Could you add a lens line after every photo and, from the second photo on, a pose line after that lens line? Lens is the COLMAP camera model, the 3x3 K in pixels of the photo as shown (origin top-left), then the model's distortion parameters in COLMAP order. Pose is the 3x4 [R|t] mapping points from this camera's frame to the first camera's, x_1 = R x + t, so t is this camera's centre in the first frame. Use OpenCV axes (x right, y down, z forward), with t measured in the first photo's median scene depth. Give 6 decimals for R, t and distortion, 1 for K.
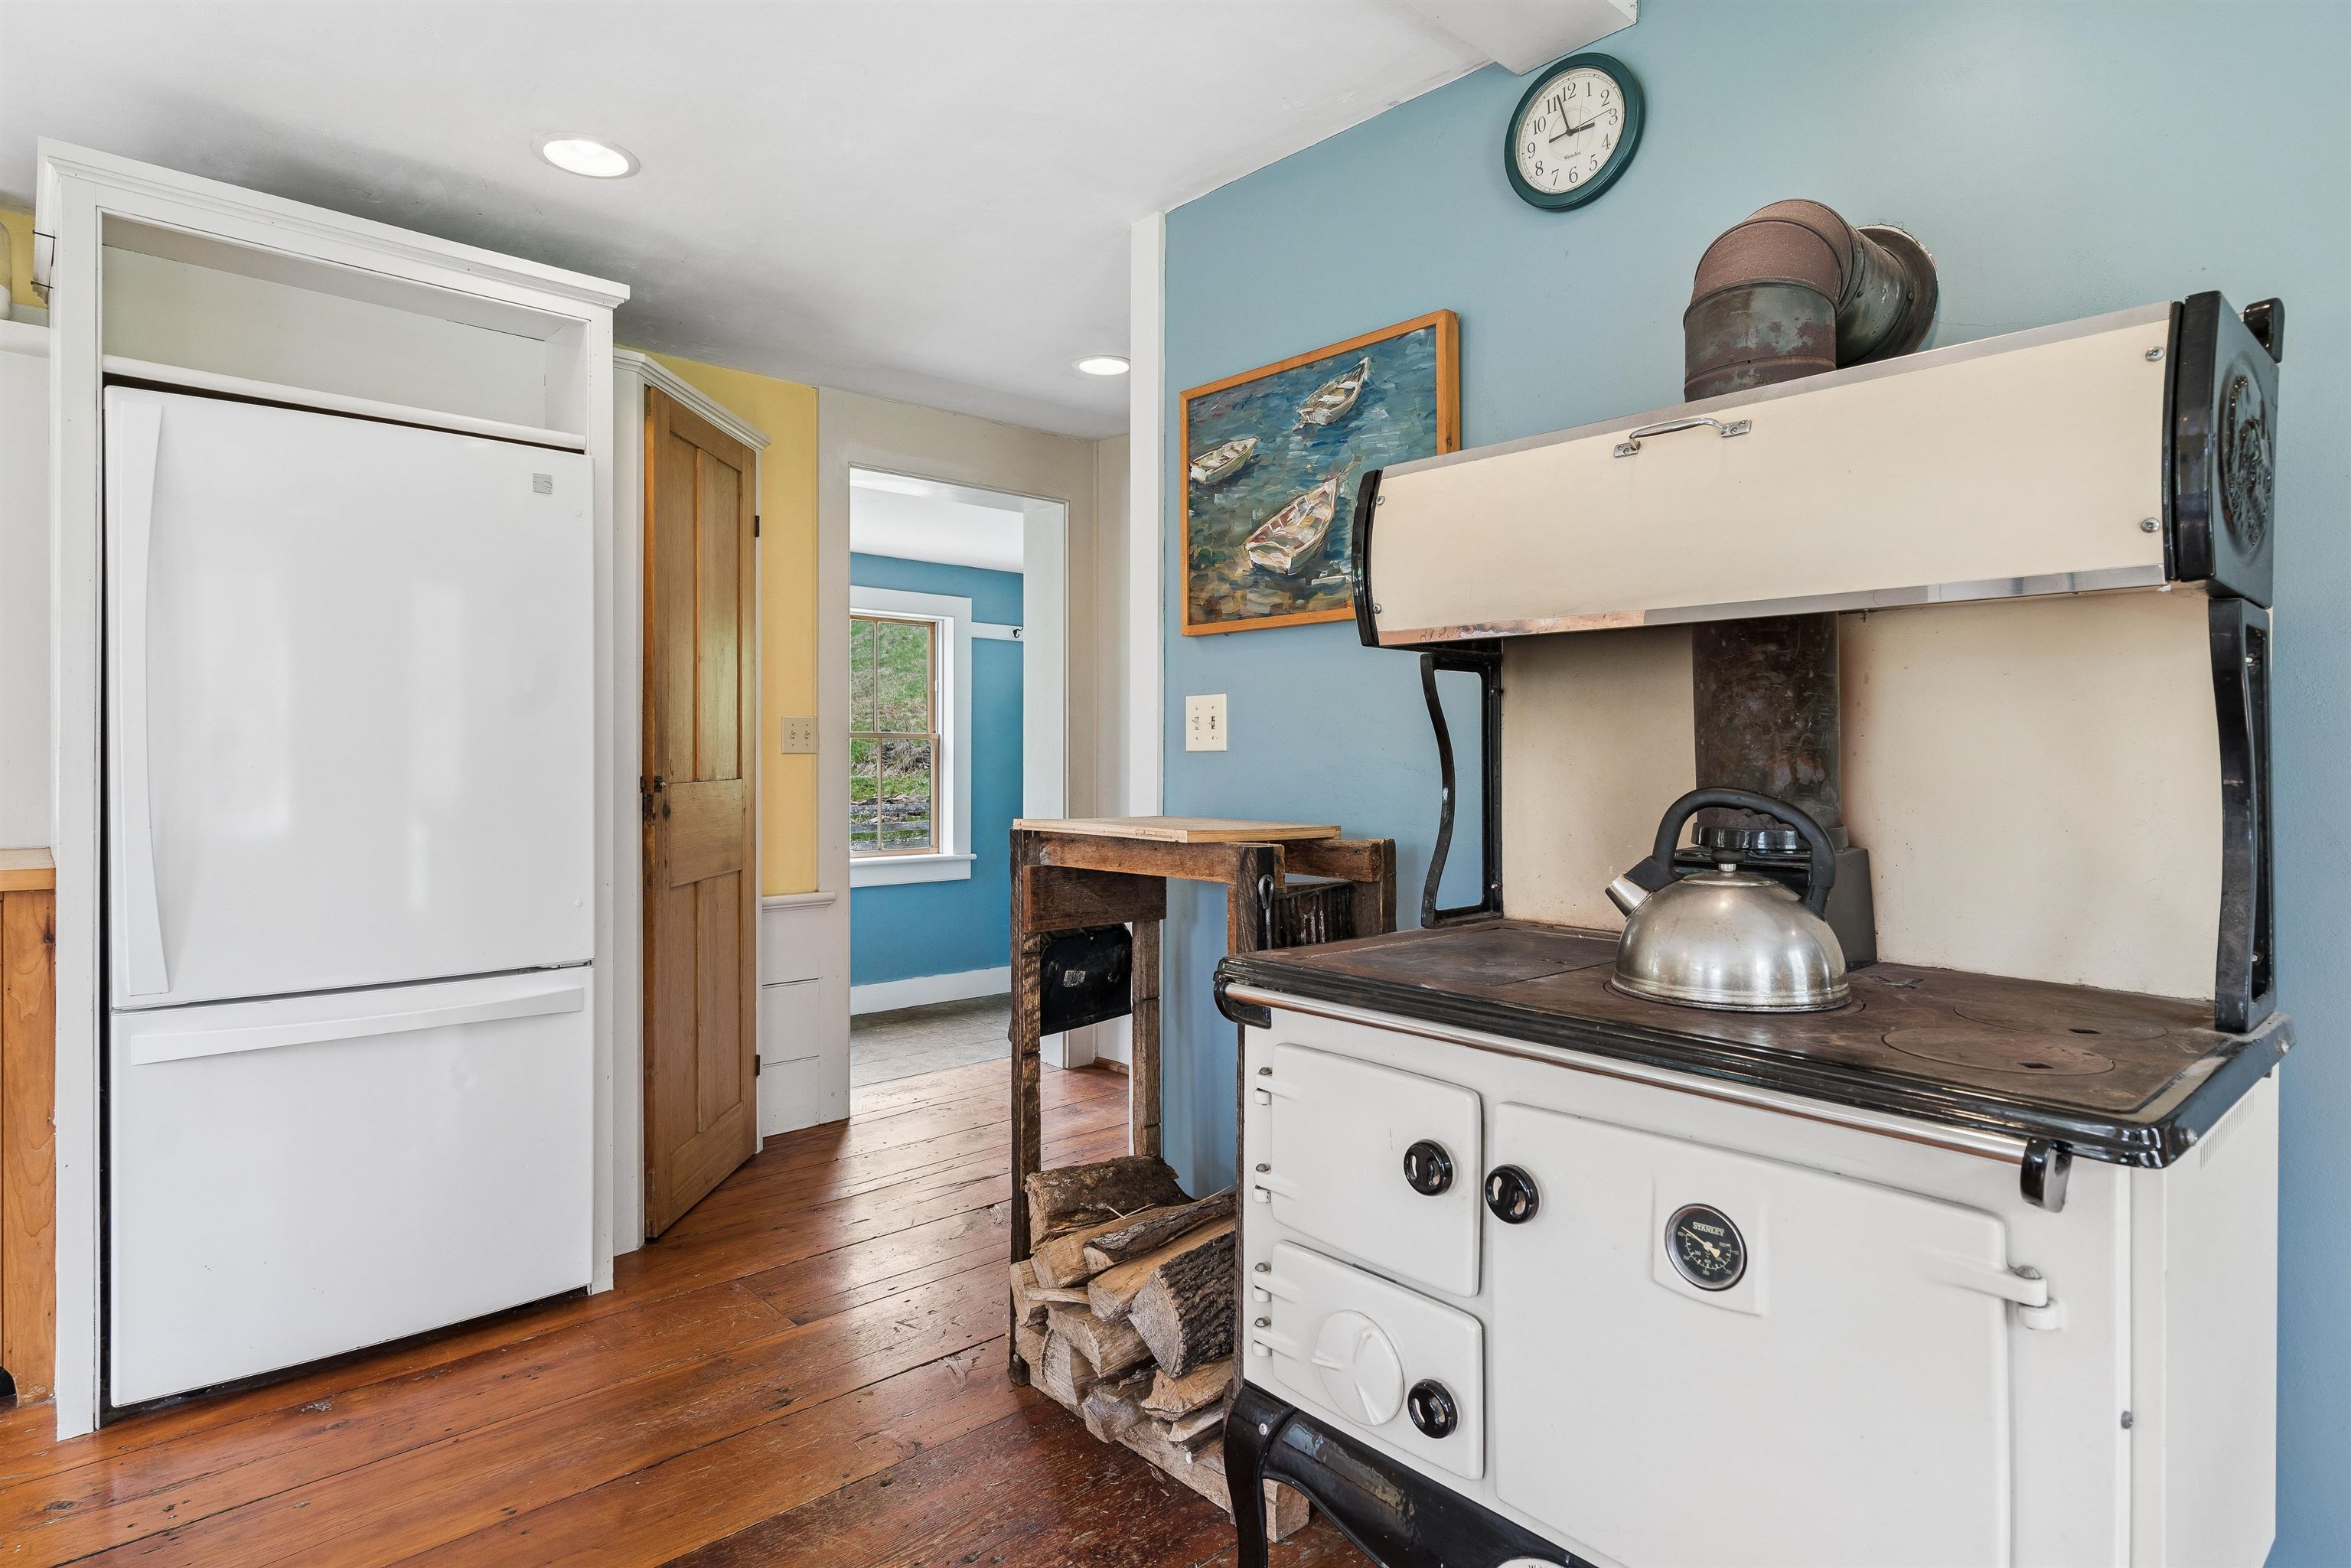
lens RADIAL K [[1239.2, 0, 1175.5], [0, 1239.2, 784.0], [0, 0, 1]] dist [0.001958, 0.000506]
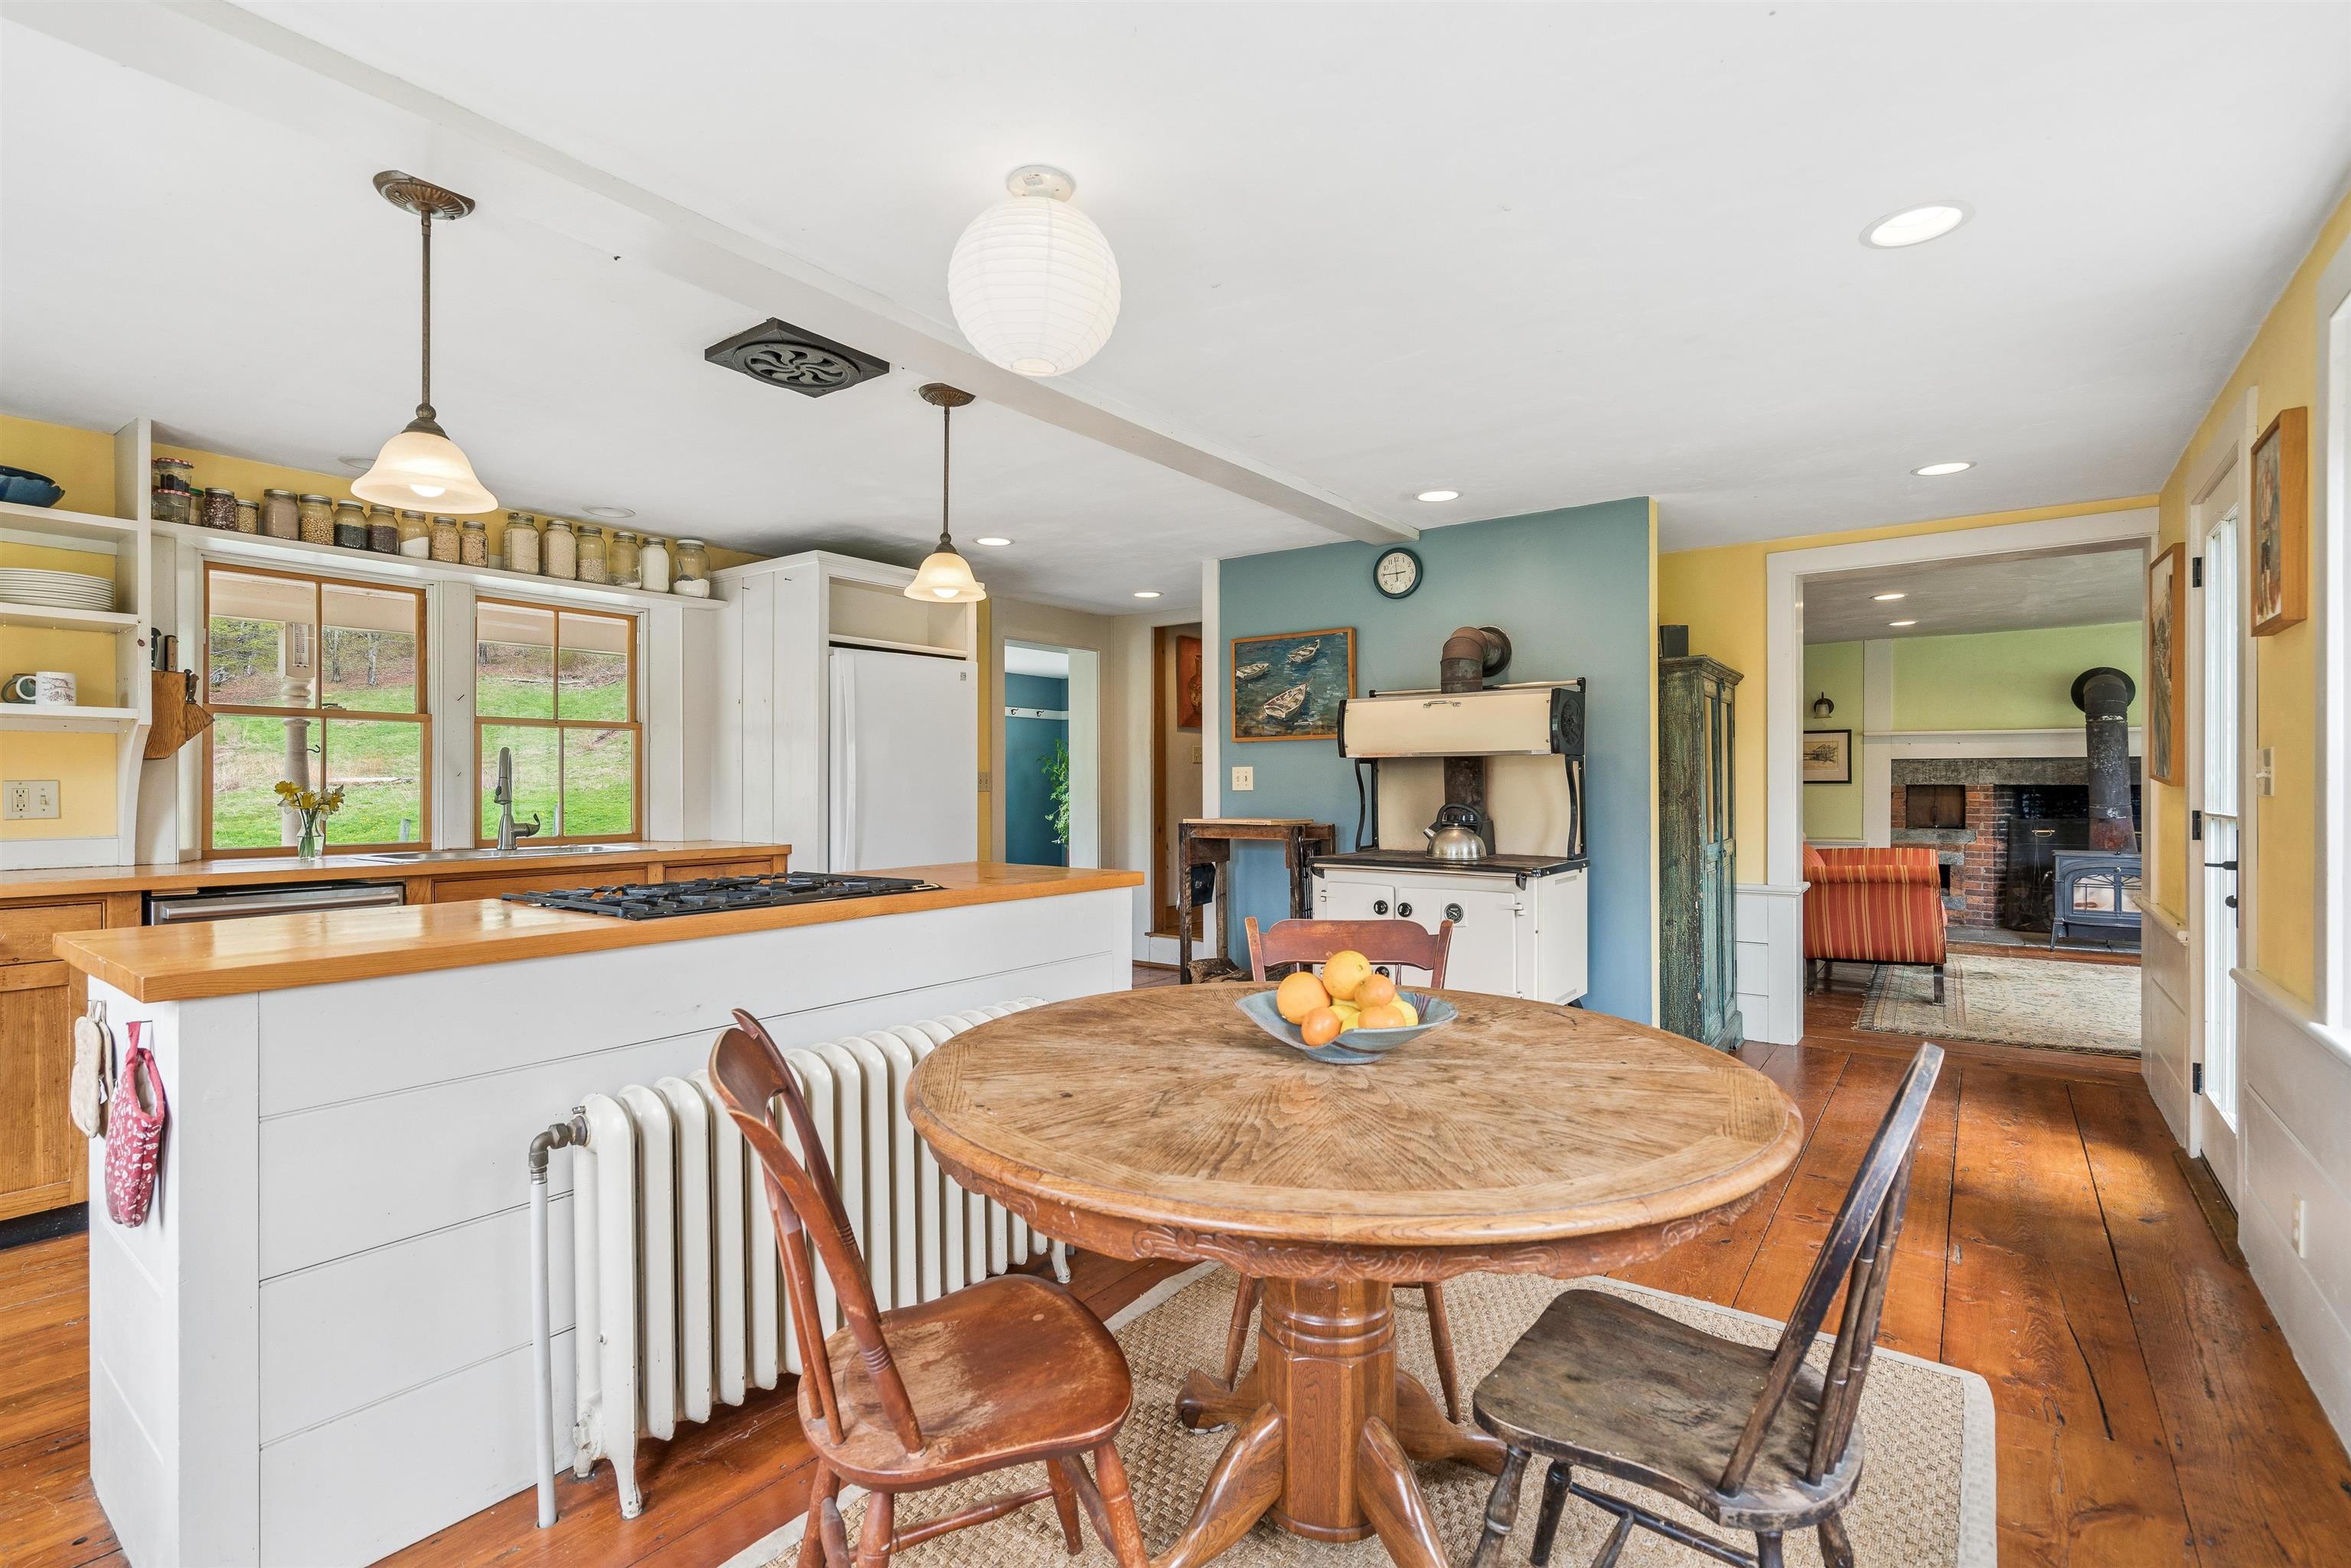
lens RADIAL K [[1084.1, 0, 1169.0], [0, 1084.1, 795.9], [0, 0, 1]] dist [0.015550, 0.000577]
pose [[0.983252, -0.009403, 0.182007, -0.571309], [0.011425, 0.999884, -0.010065, 0.003465], [-0.181891, 0.011976, 0.983246, -1.176695]]
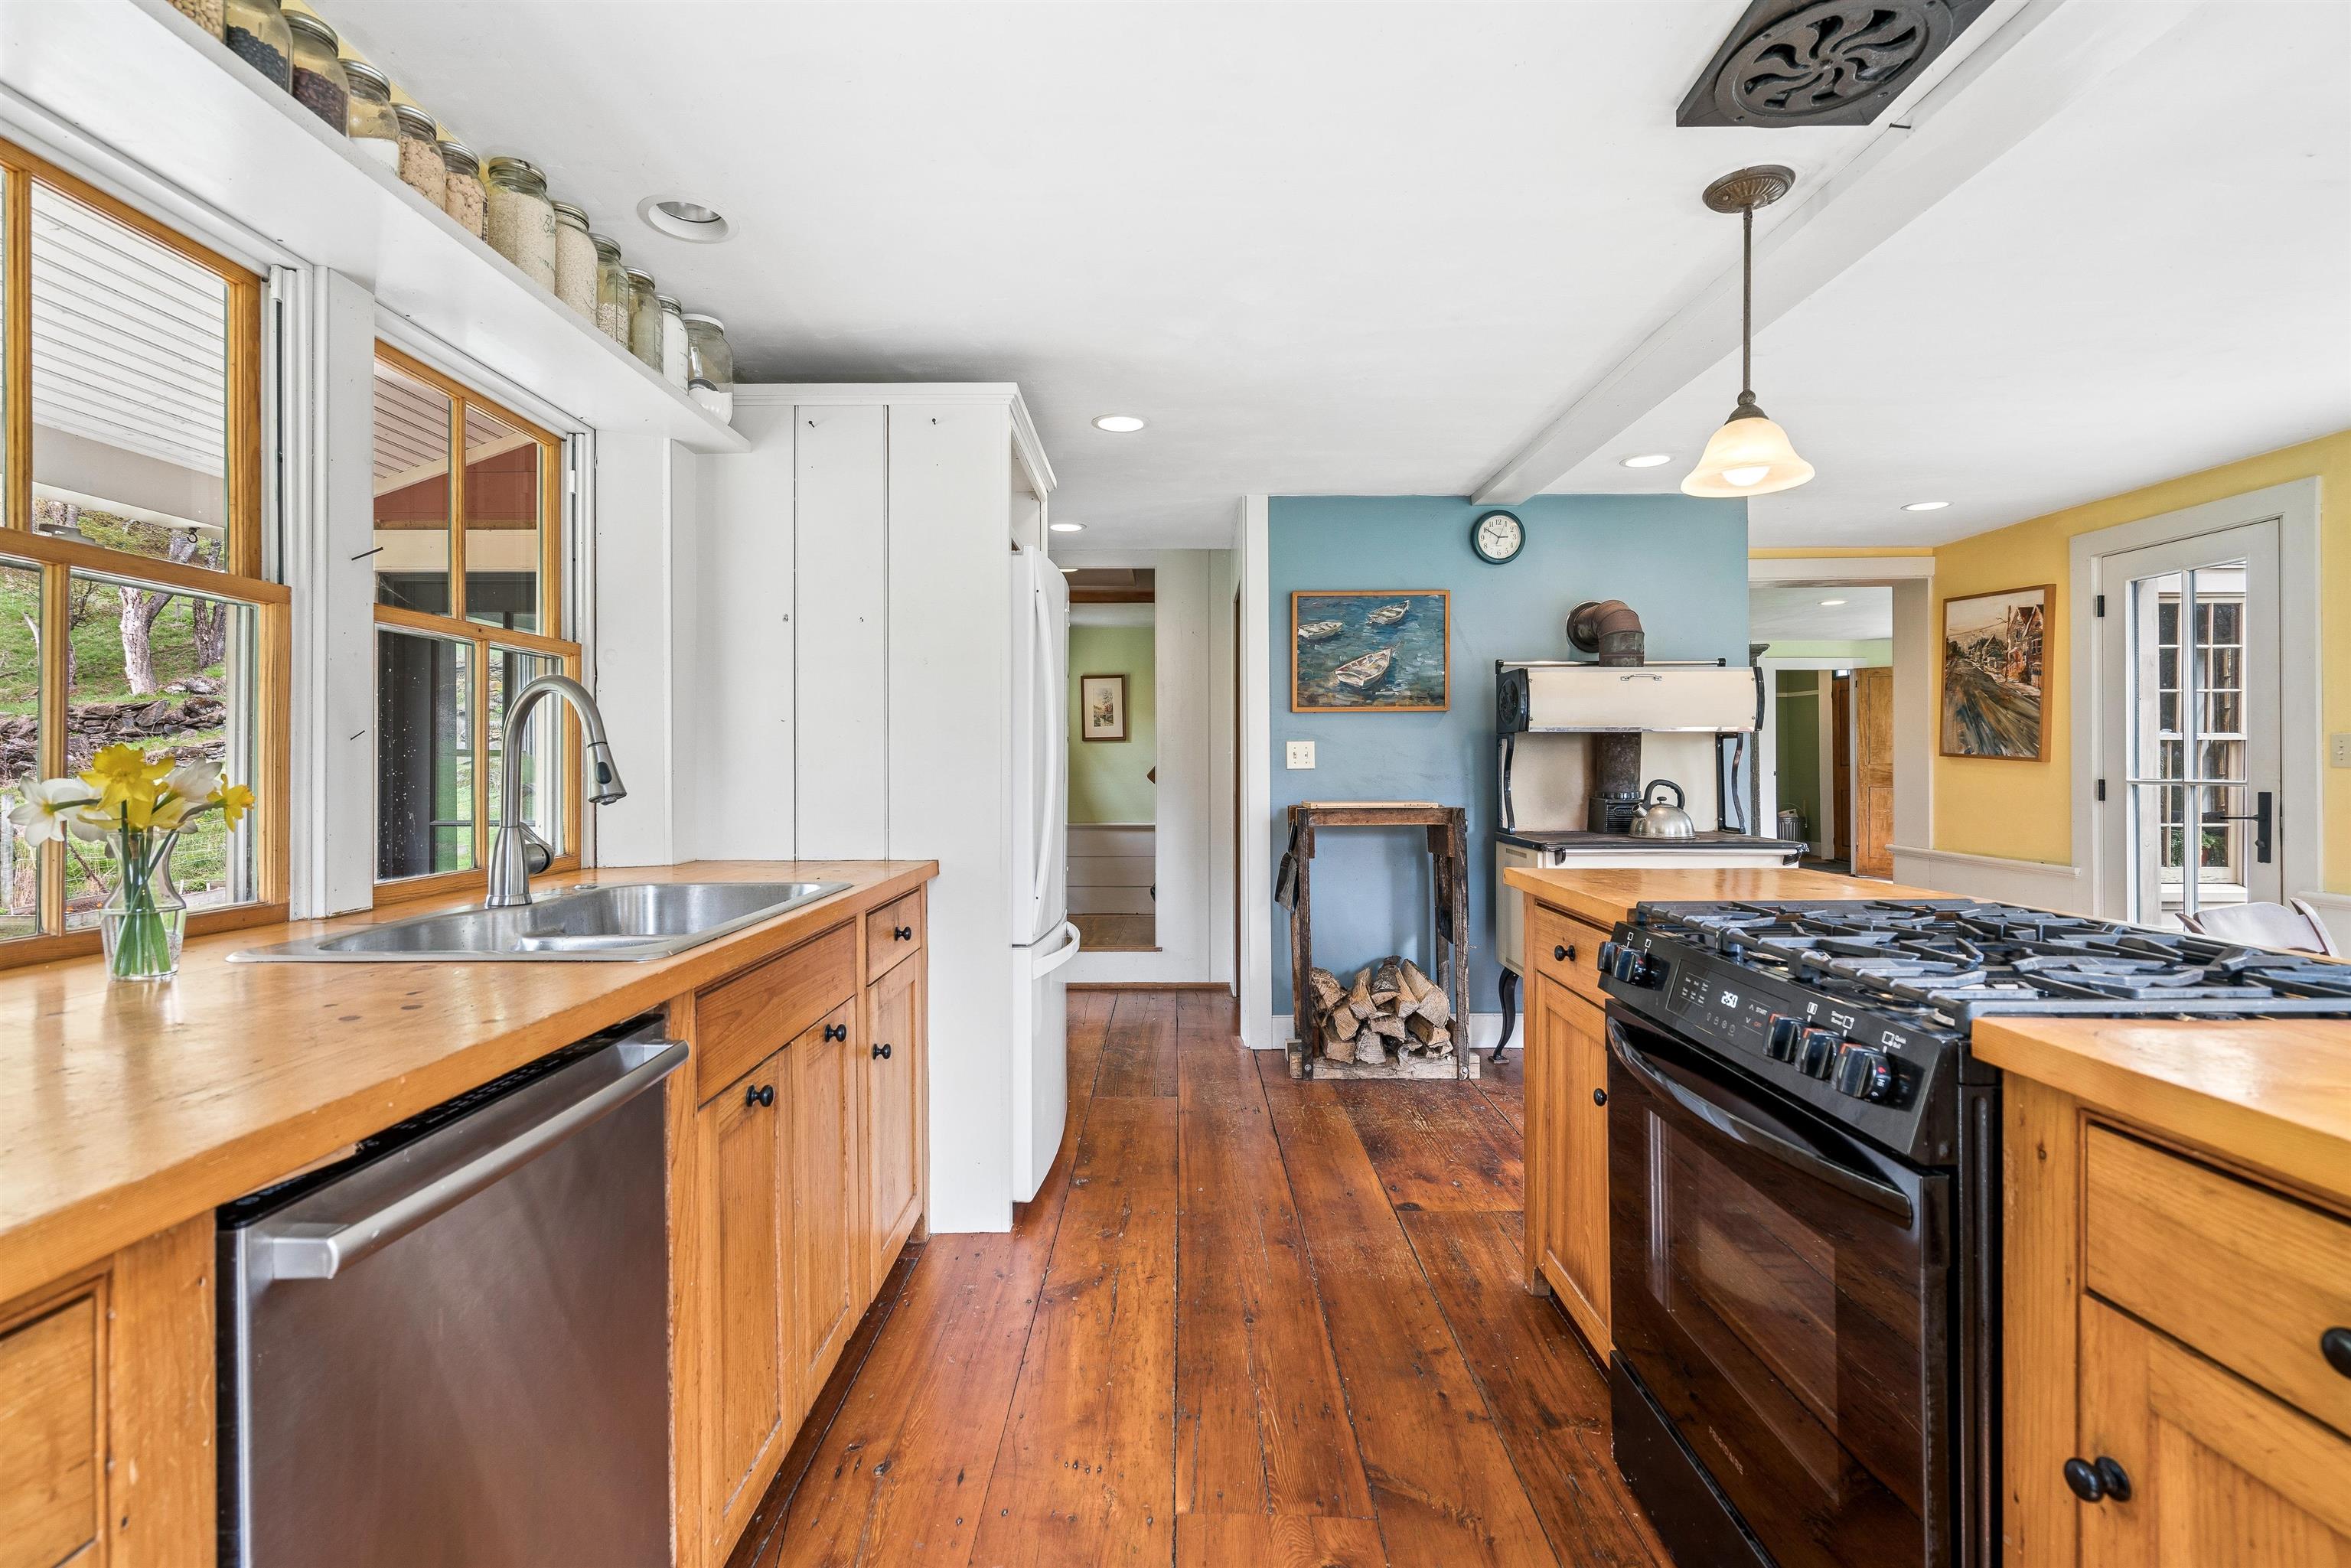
lens RADIAL K [[1065.9, 0, 1176.2], [0, 1065.9, 779.8], [0, 0, 1]] dist [-0.002072, 0.000419]
pose [[0.680194, -0.018708, 0.732793, -1.620095], [0.027762, 0.999615, -0.000249, -0.017088], [-0.732506, 0.020514, 0.680451, -0.041296]]
